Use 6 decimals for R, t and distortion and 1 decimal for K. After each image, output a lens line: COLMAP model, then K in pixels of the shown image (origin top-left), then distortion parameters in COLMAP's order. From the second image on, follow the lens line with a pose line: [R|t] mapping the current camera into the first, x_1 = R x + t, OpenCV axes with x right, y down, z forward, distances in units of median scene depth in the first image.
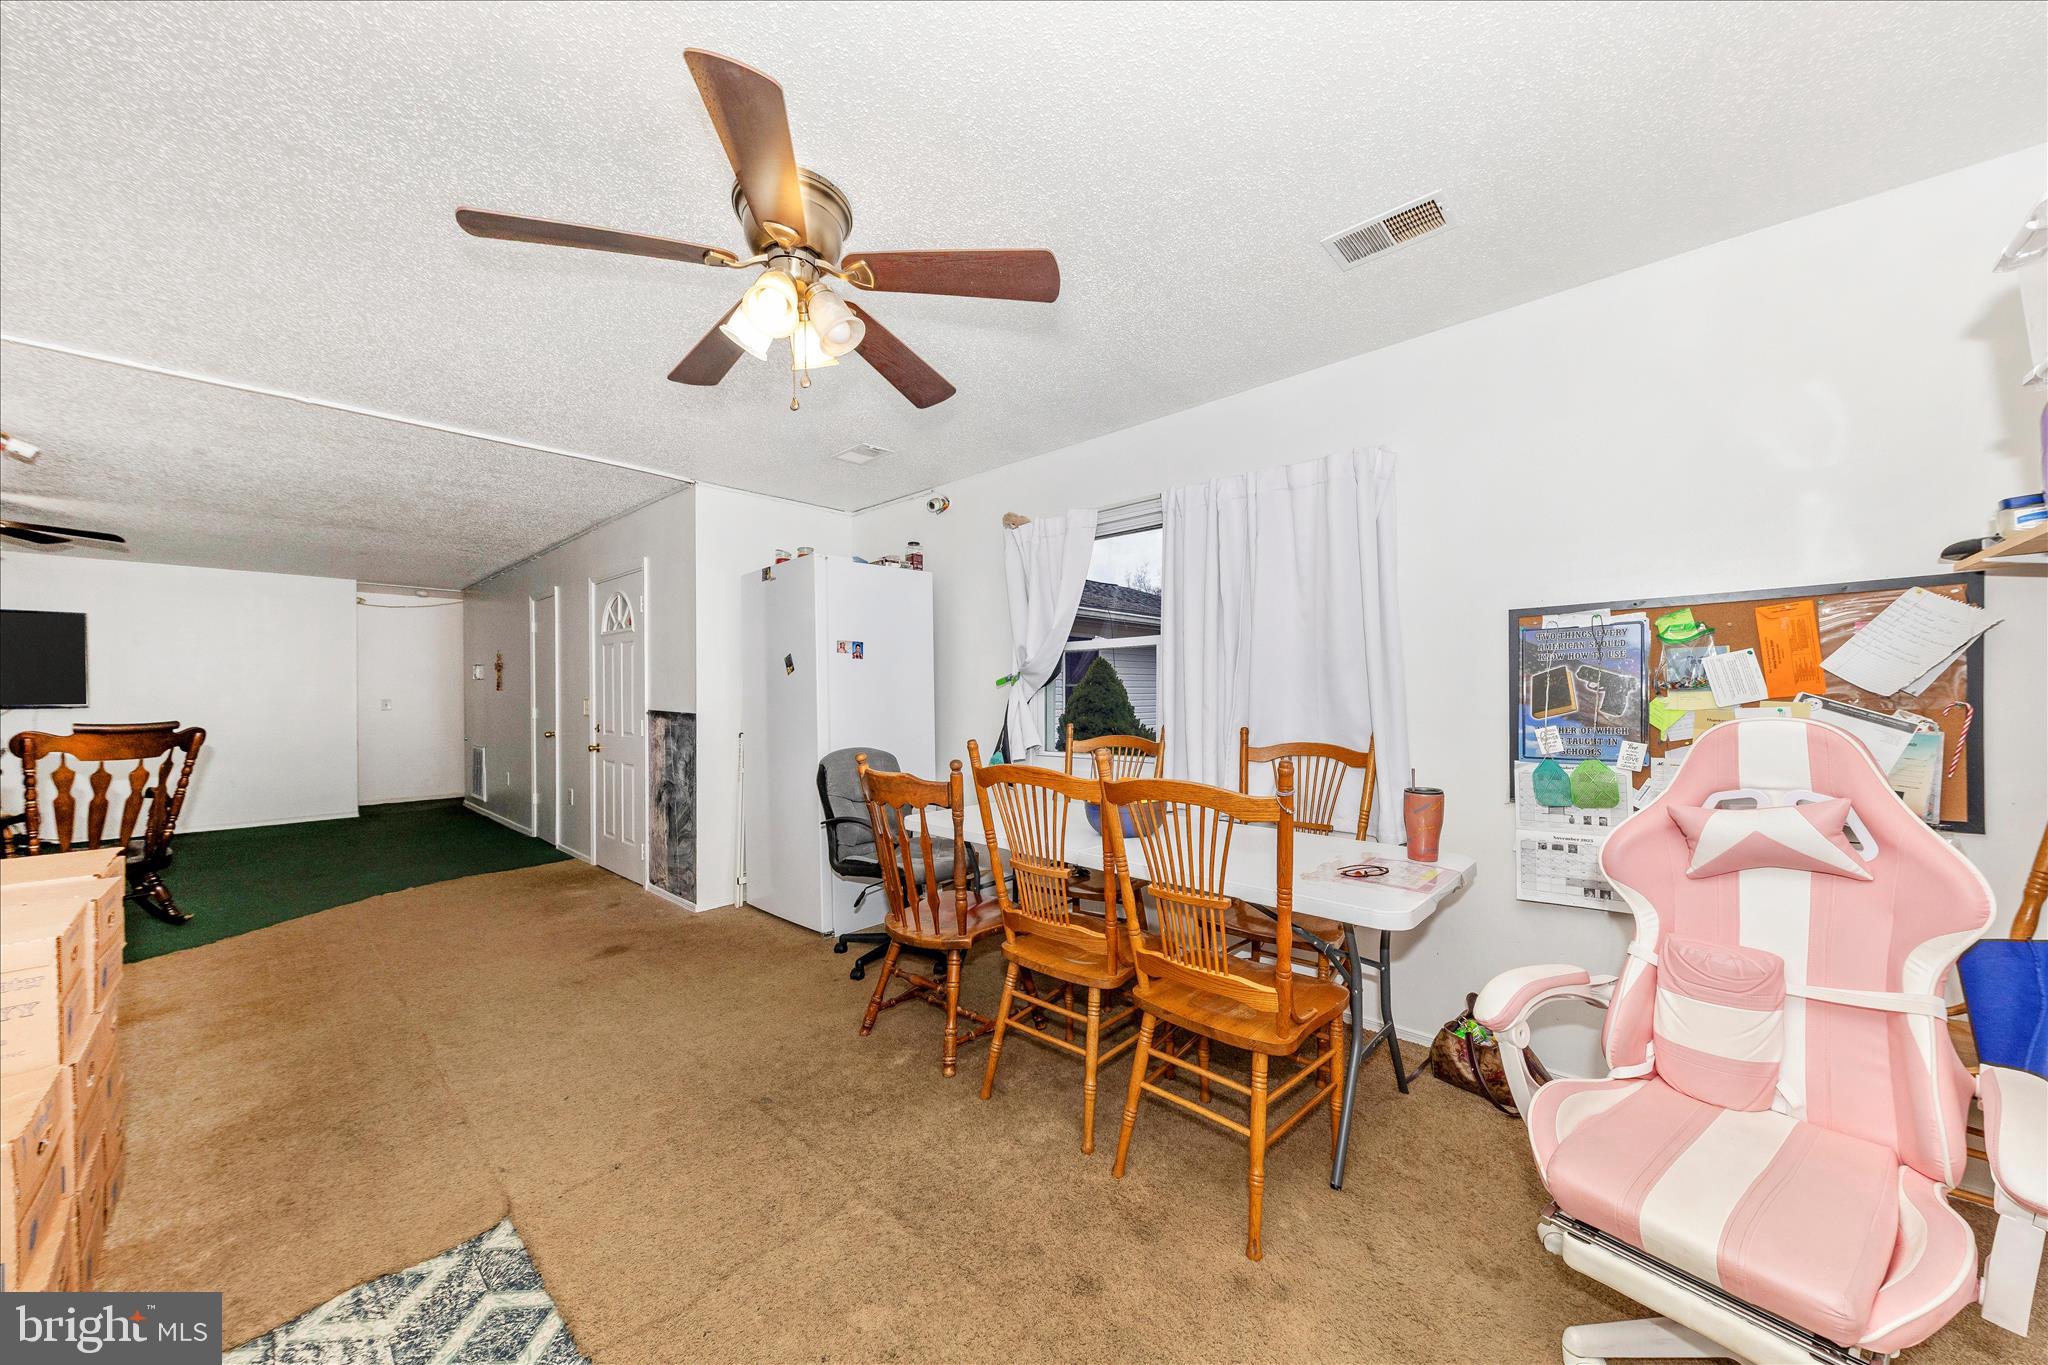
lens RADIAL K [[724.6, 0, 1019.5], [0, 724.6, 694.4], [0, 0, 1]] dist [-0.015619, 0.000132]
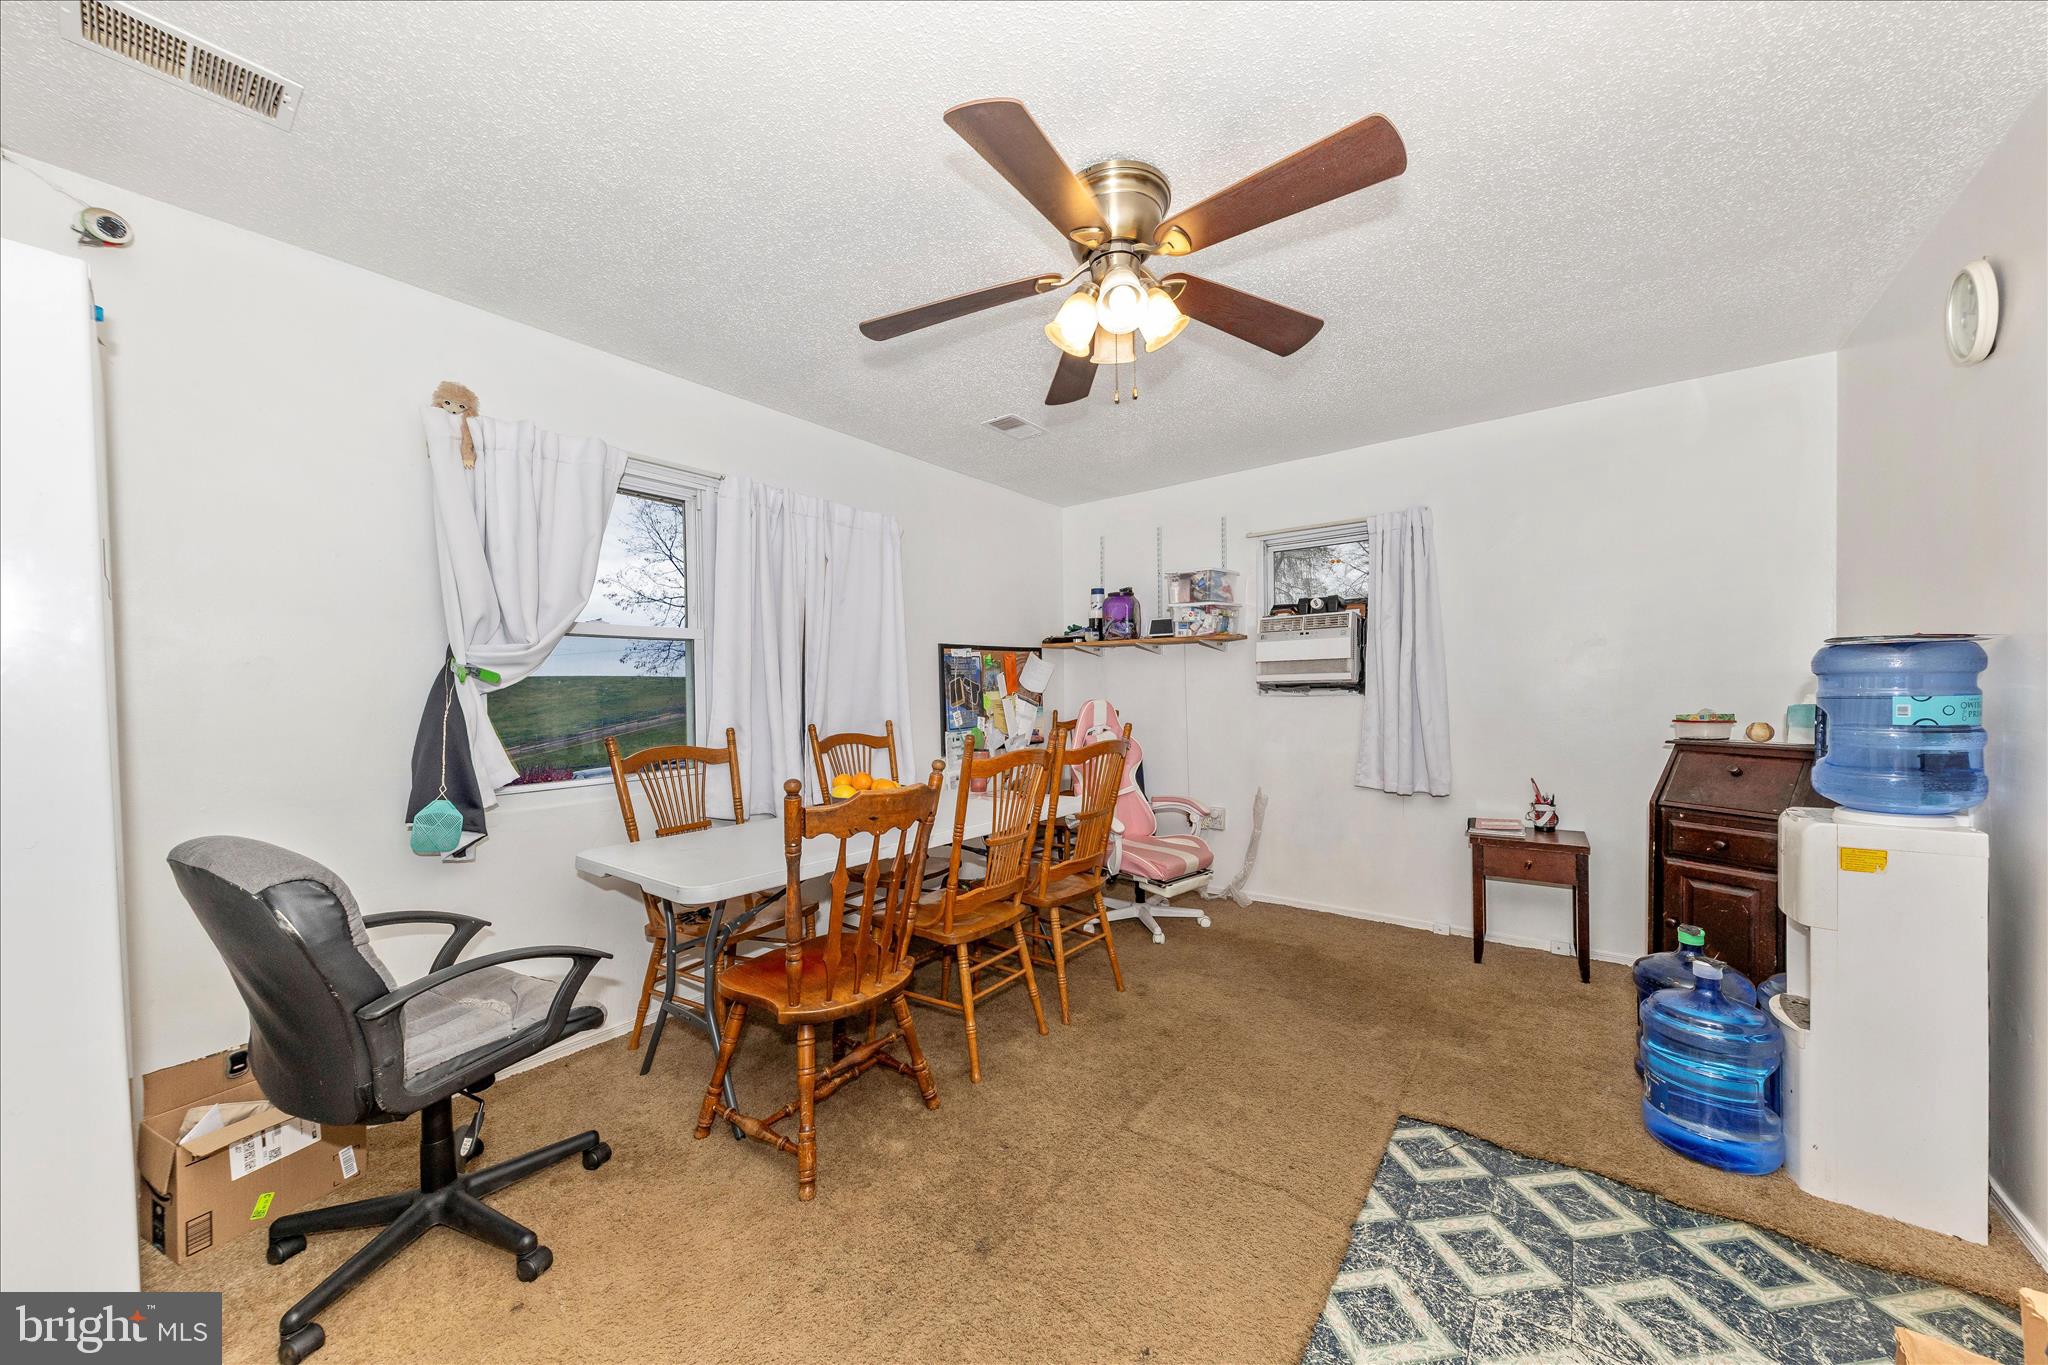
lens RADIAL K [[724.6, 0, 1019.5], [0, 724.6, 694.4], [0, 0, 1]] dist [-0.015619, 0.000132]
pose [[-0.094042, 0.007250, 0.995542, -1.075414], [0.012931, 0.999898, -0.006060, 0.017420], [-0.995484, 0.012303, -0.094126, 1.010238]]
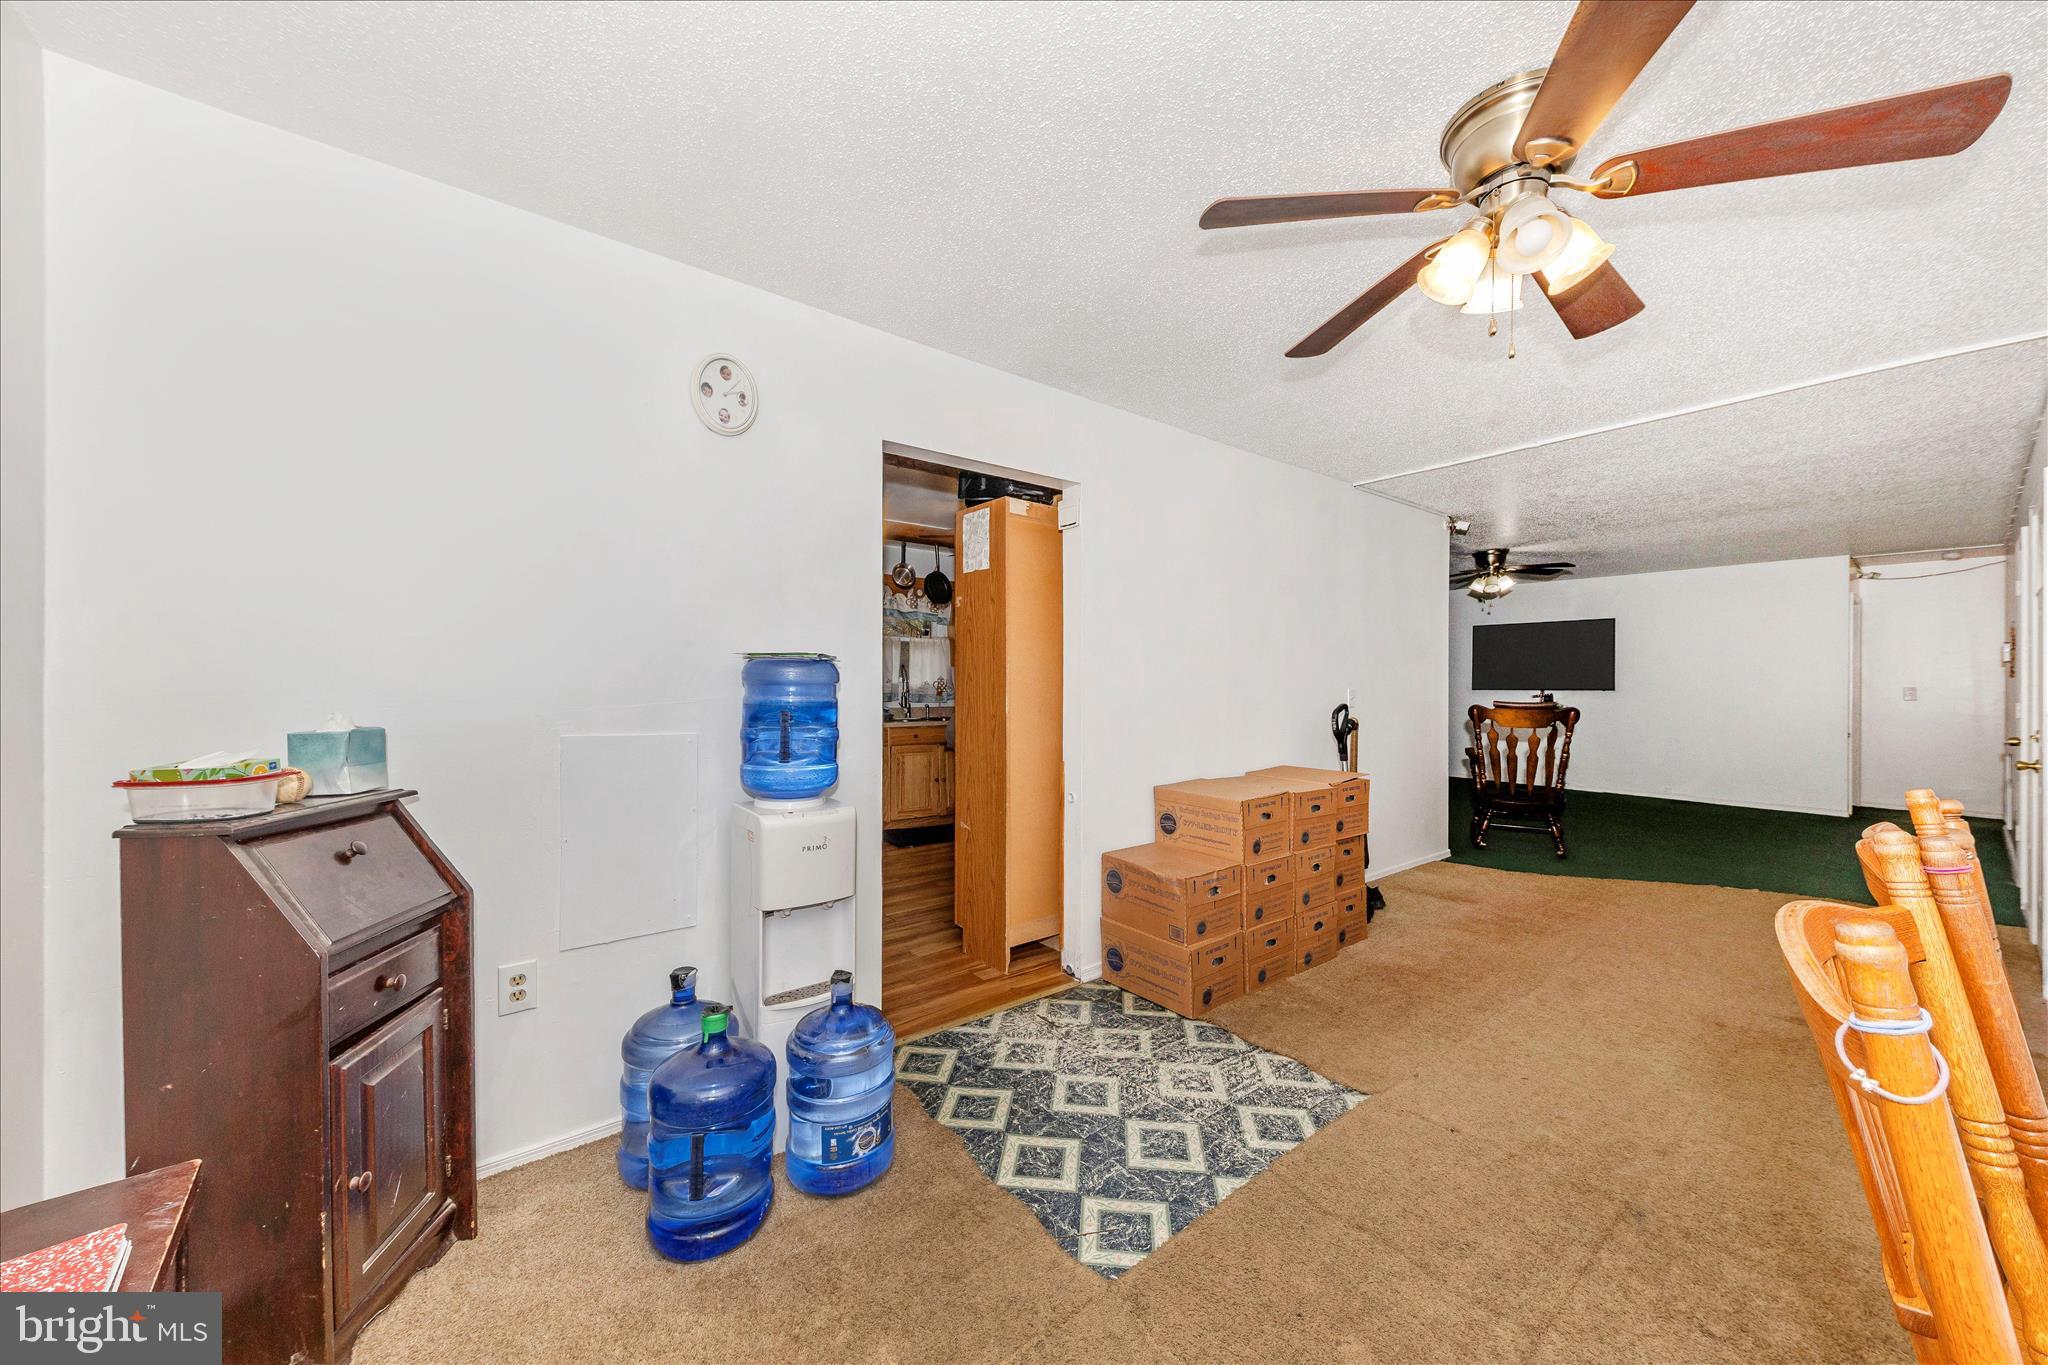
lens RADIAL K [[709.6, 0, 1034.6], [0, 709.6, 692.5], [0, 0, 1]] dist [0.002336, 0.000116]
pose [[-0.148358, 0.024354, -0.988634, 0.484523], [-0.005841, 0.999658, 0.025502, -0.013634], [0.988916, 0.009559, -0.148165, 0.455062]]
